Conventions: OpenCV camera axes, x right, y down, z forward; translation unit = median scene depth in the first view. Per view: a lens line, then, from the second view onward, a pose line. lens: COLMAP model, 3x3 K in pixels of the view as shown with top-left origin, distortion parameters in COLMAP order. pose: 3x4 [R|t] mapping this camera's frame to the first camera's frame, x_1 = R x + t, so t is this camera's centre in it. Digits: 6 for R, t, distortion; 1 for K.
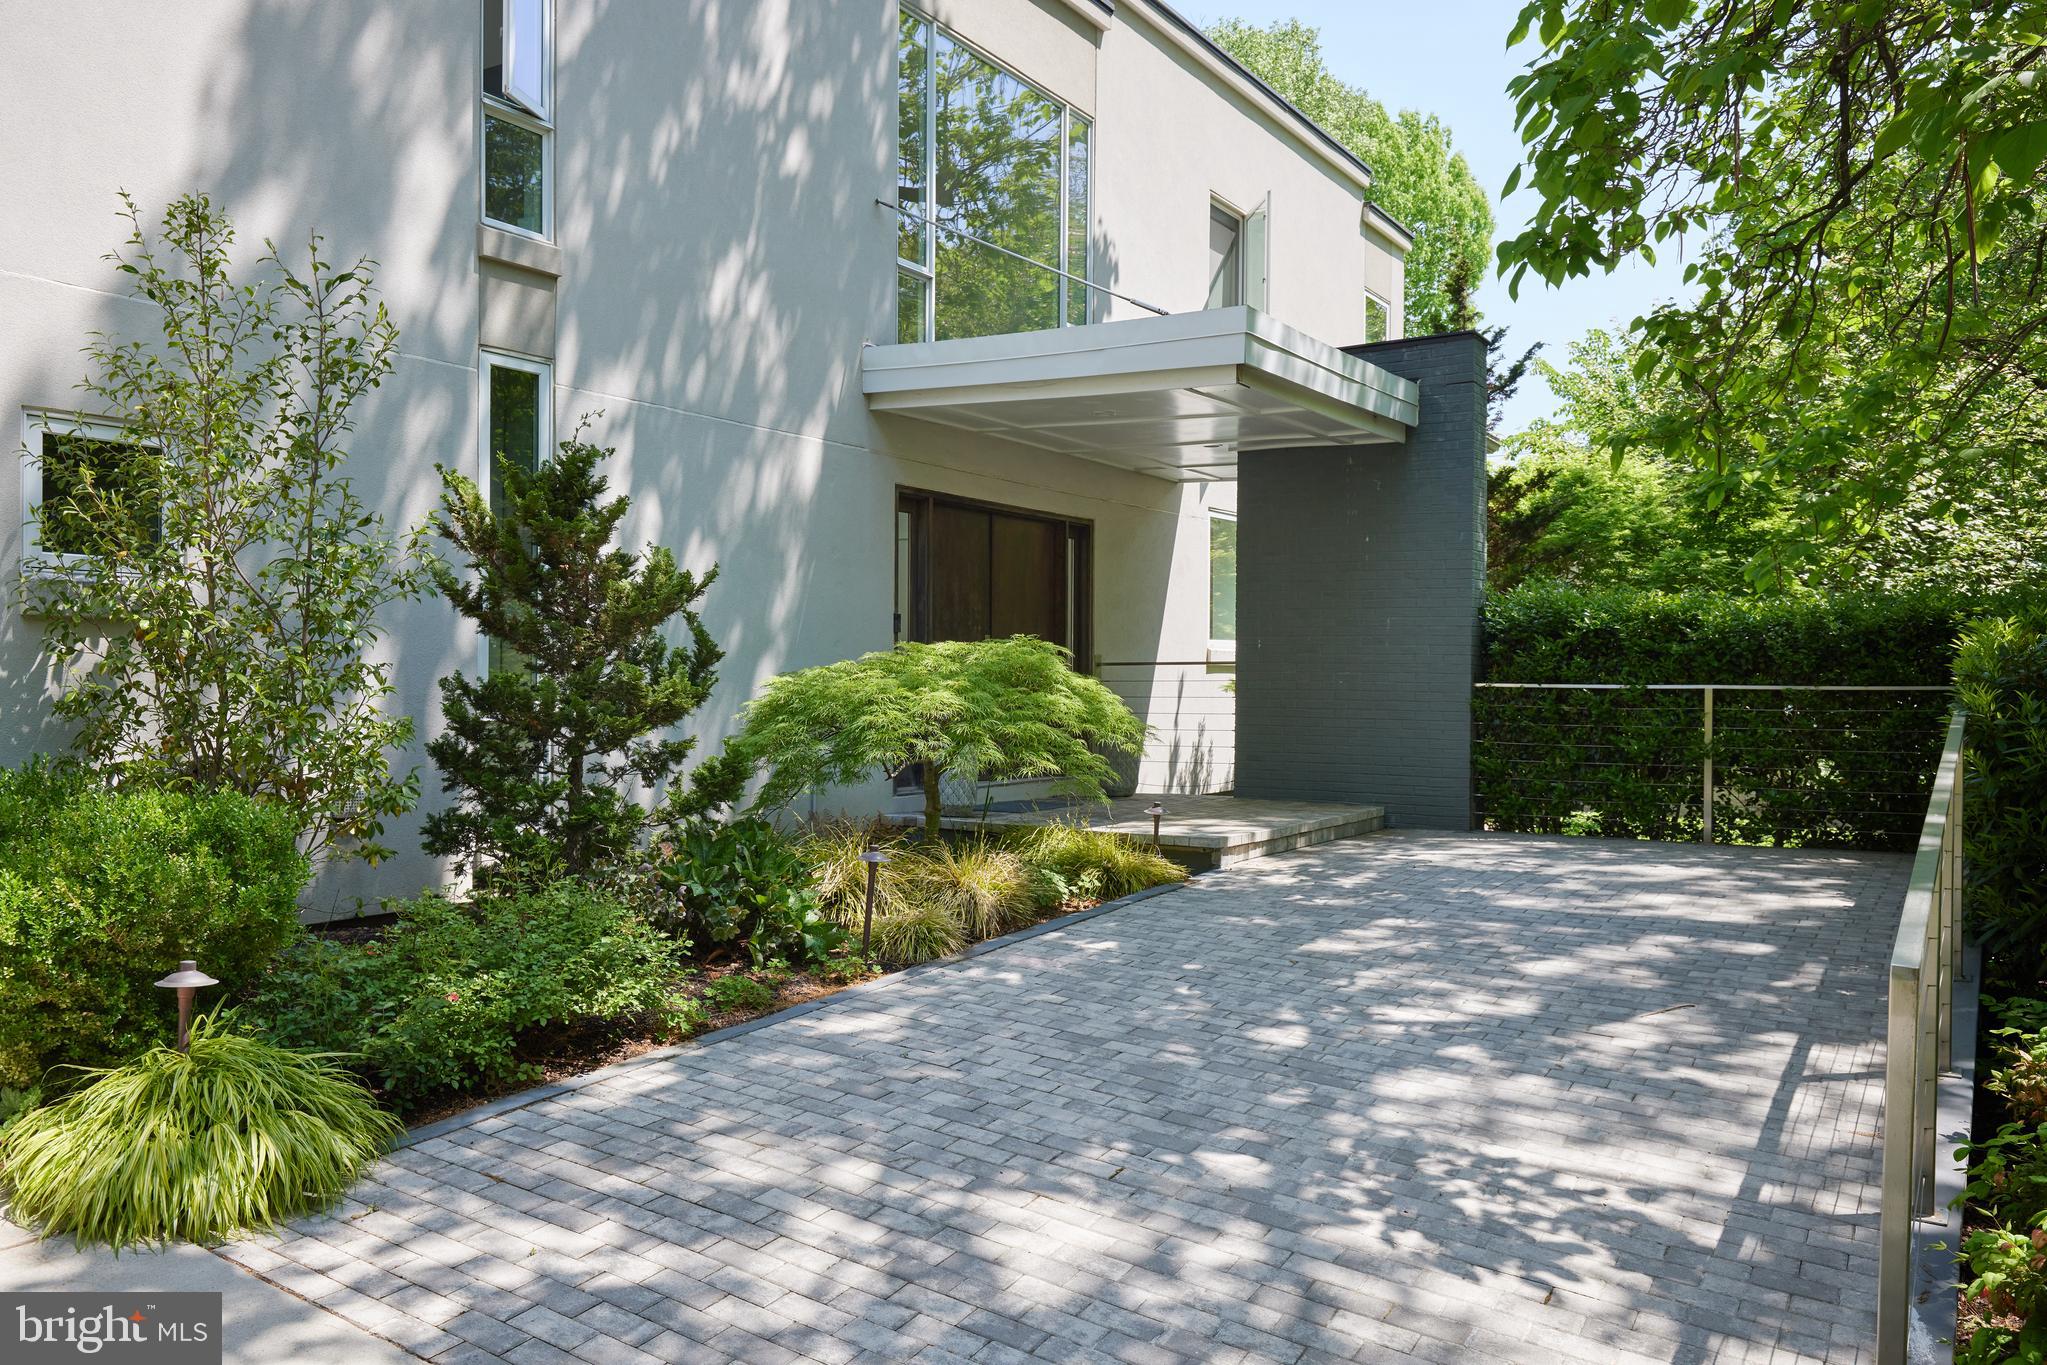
lens RADIAL K [[1594.4, 0, 1013.3], [0, 1594.4, 683.4], [0, 0, 1]] dist [0.009727, 0.002316]
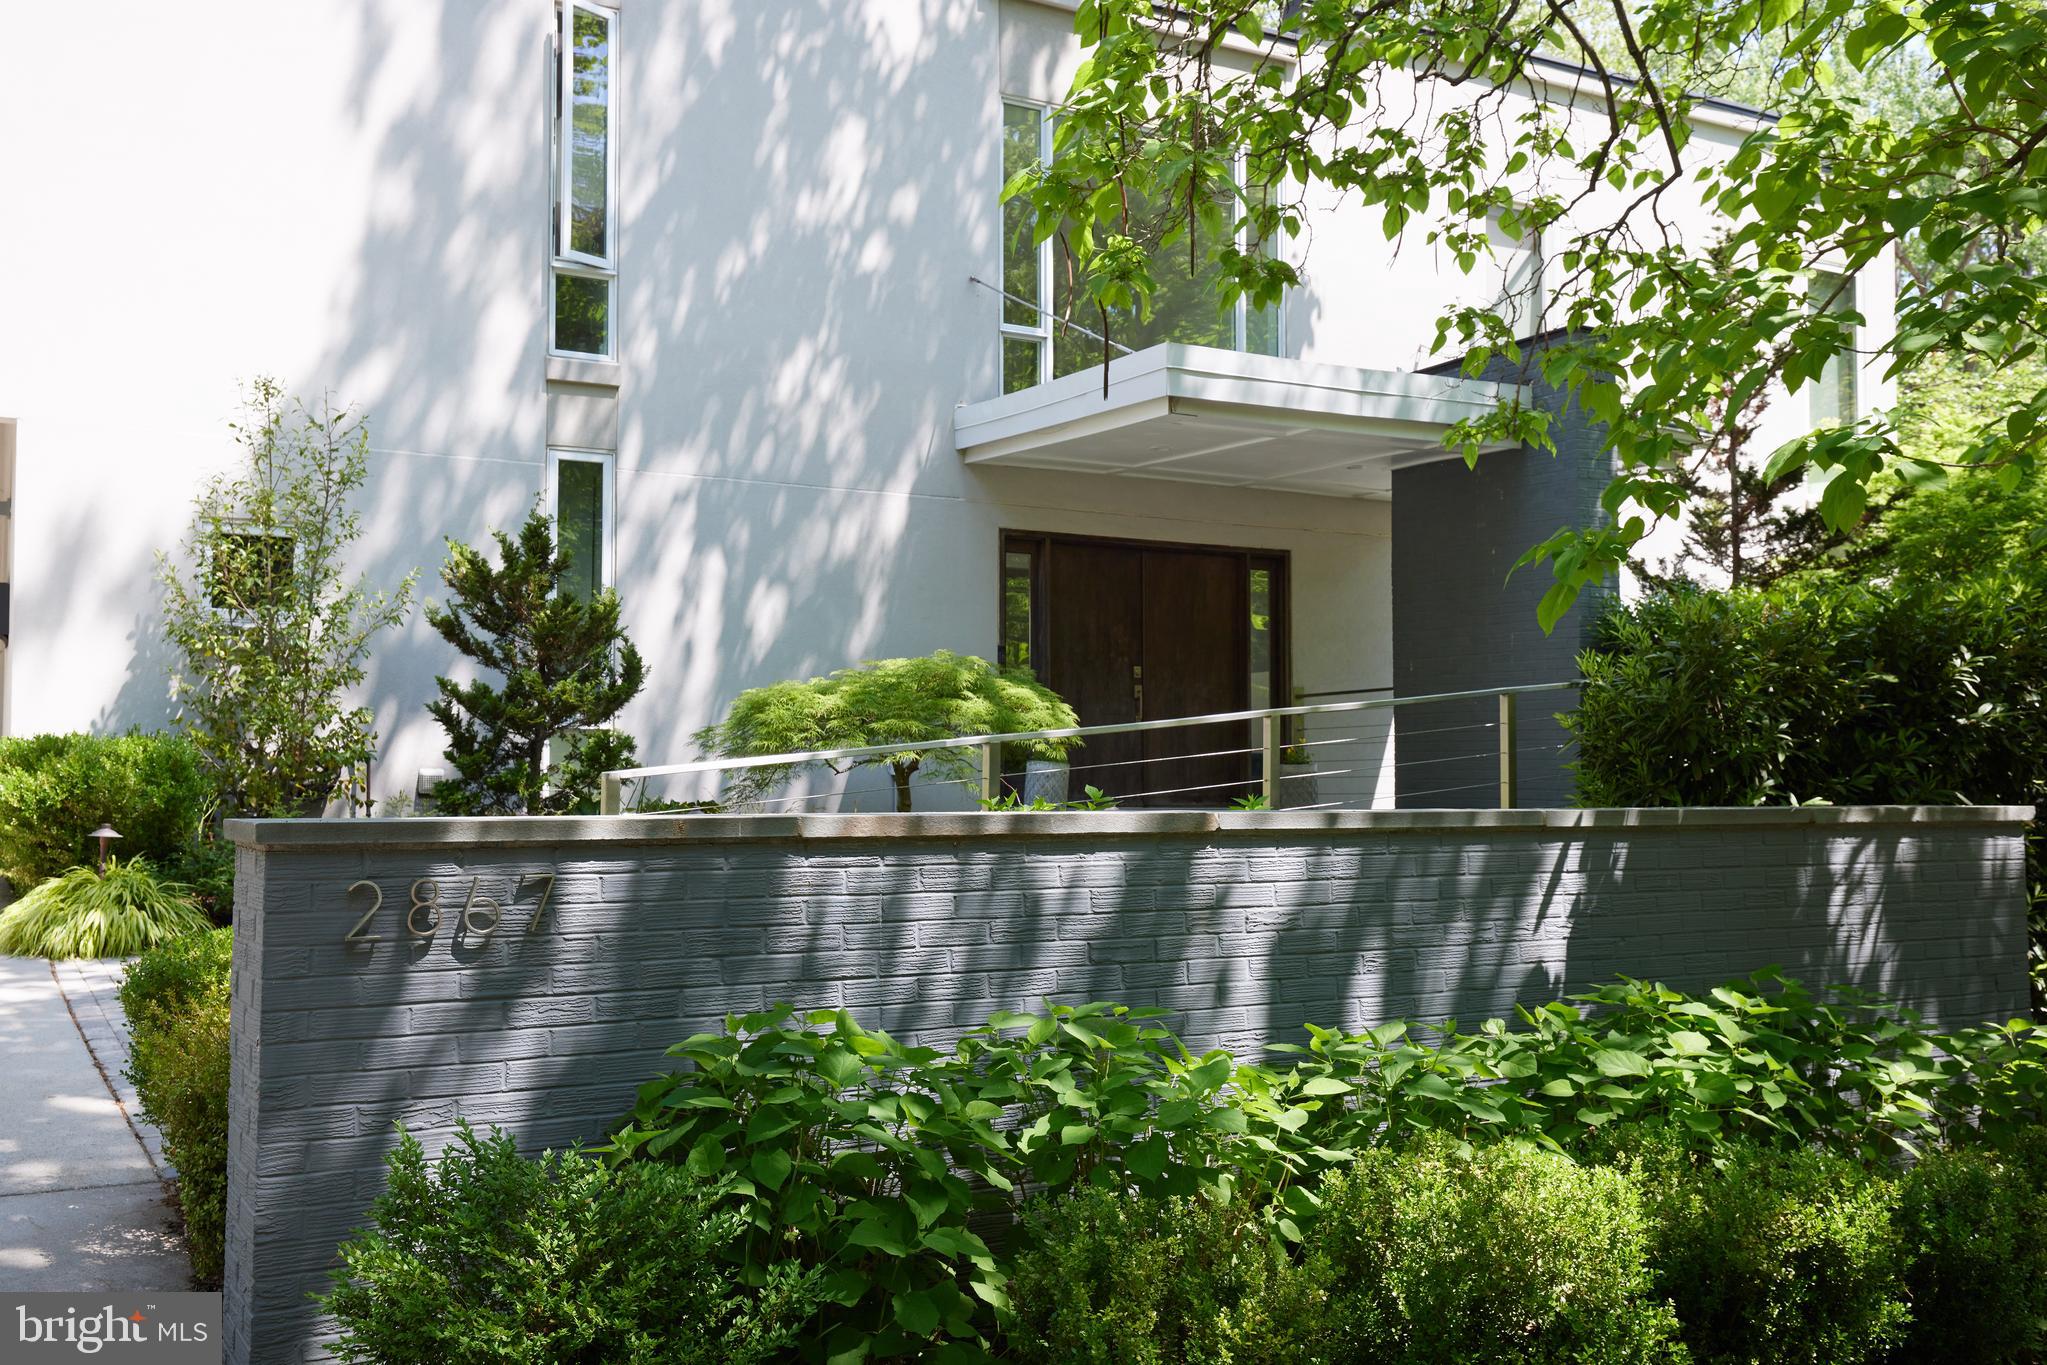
lens RADIAL K [[1972.5, 0, 1022.2], [0, 1972.5, 680.8], [0, 0, 1]] dist [0.048758, 0.000000]
pose [[0.874554, -0.030352, -0.483977, 0.682985], [0.001634, 0.998218, -0.059650, 0.070956], [0.484925, 0.051376, 0.873046, -0.207736]]
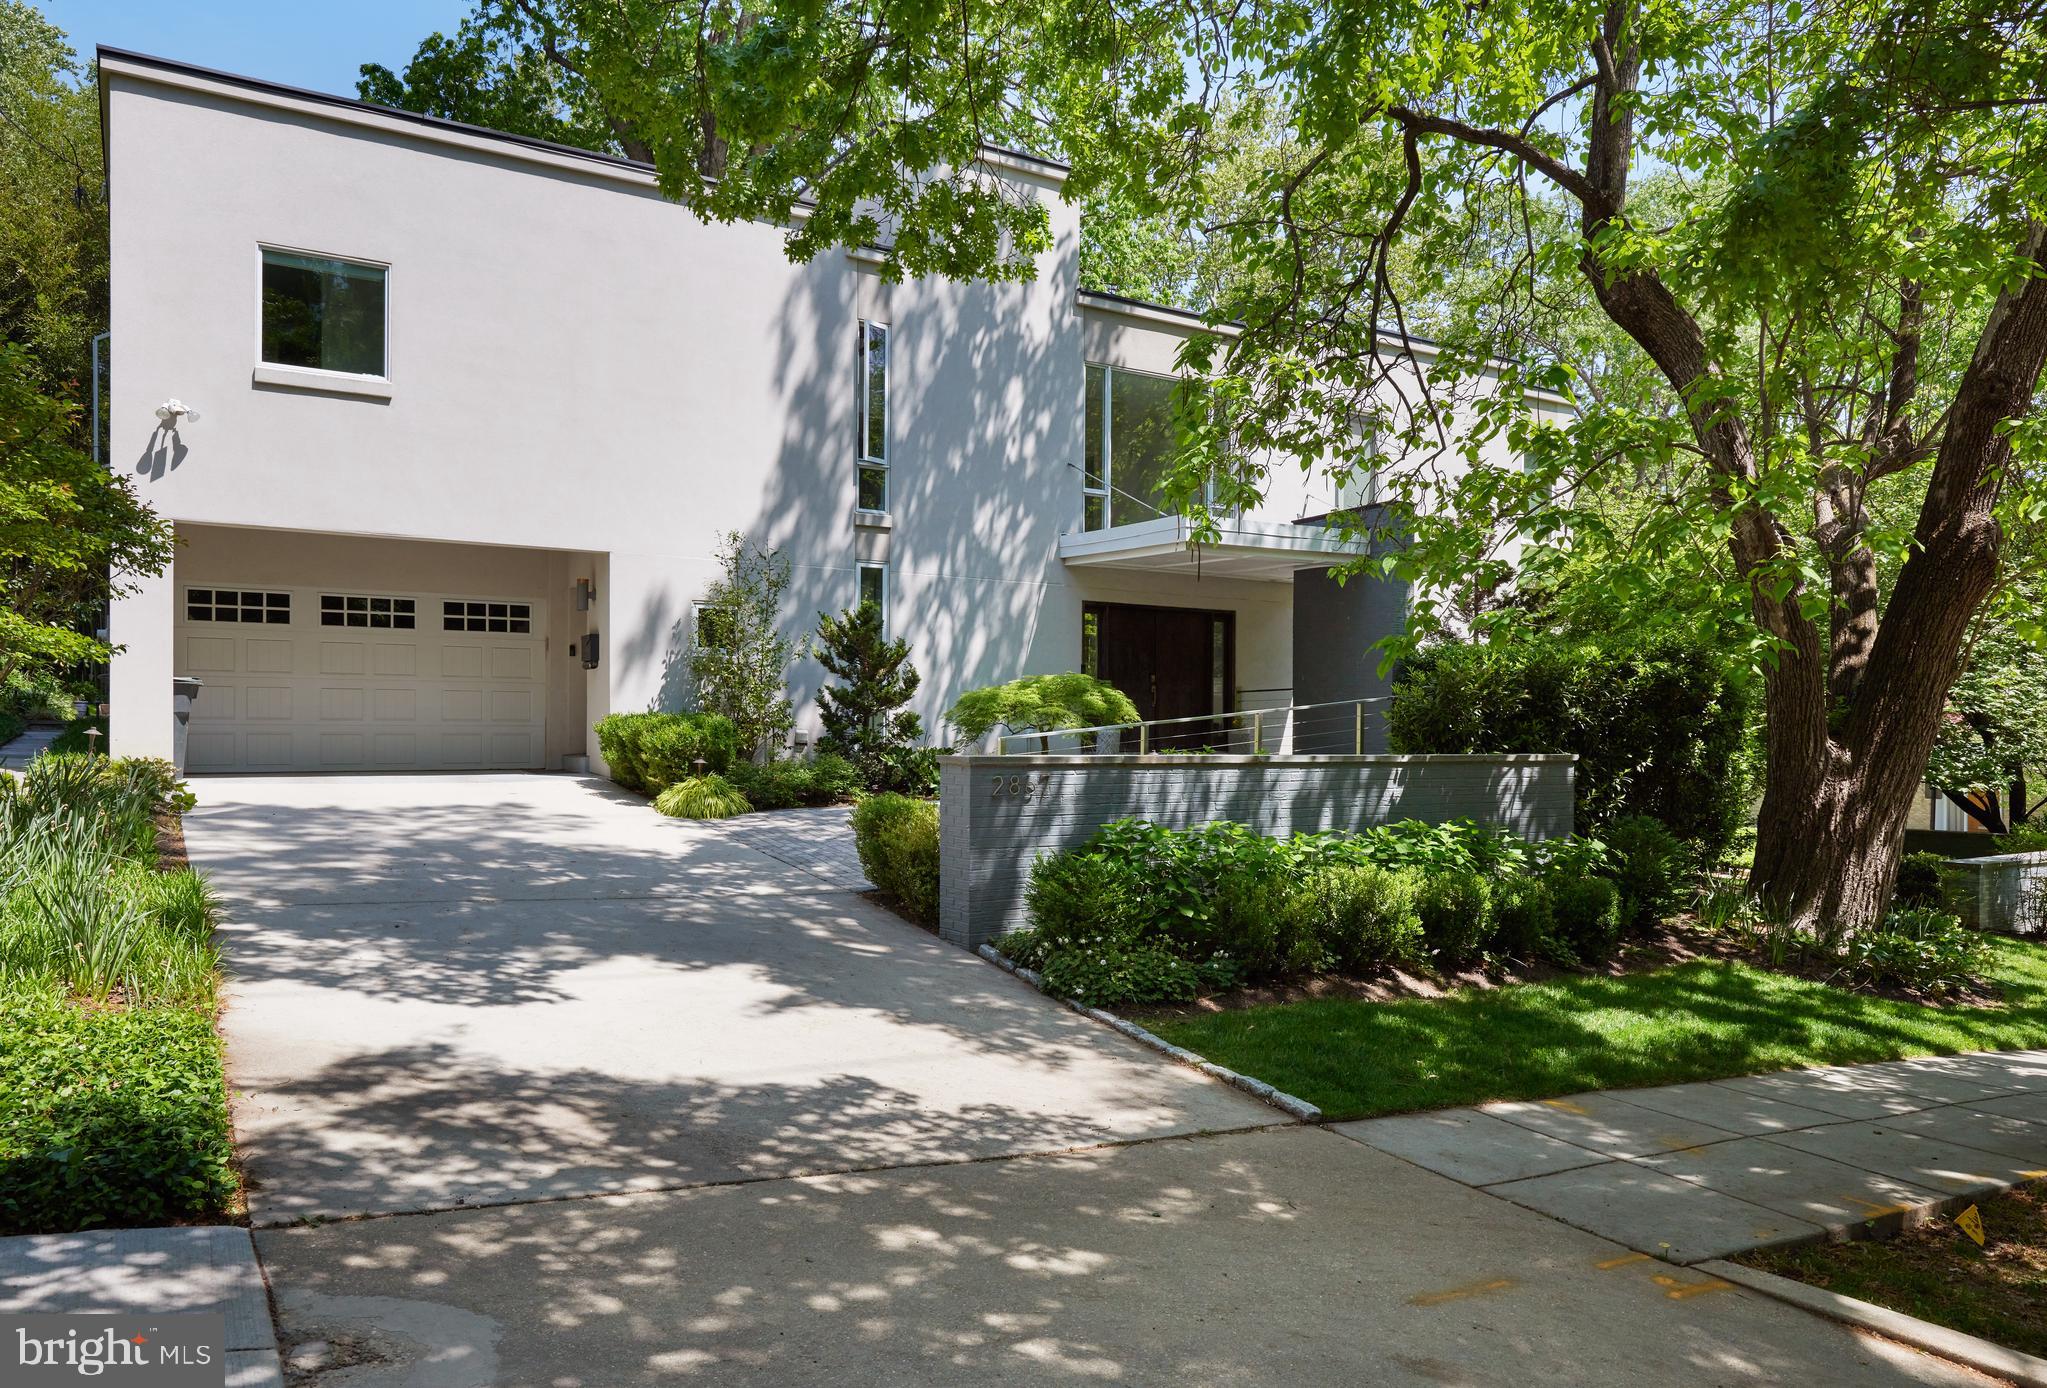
lens RADIAL K [[1498.8, 0, 1027.3], [0, 1498.8, 695.9], [0, 0, 1]] dist [0.035704, -0.000122]
pose [[0.893640, -0.009131, -0.448691, 0.823217], [-0.005479, 0.999496, -0.031254, 0.065238], [0.448751, 0.030388, 0.893140, -0.845262]]
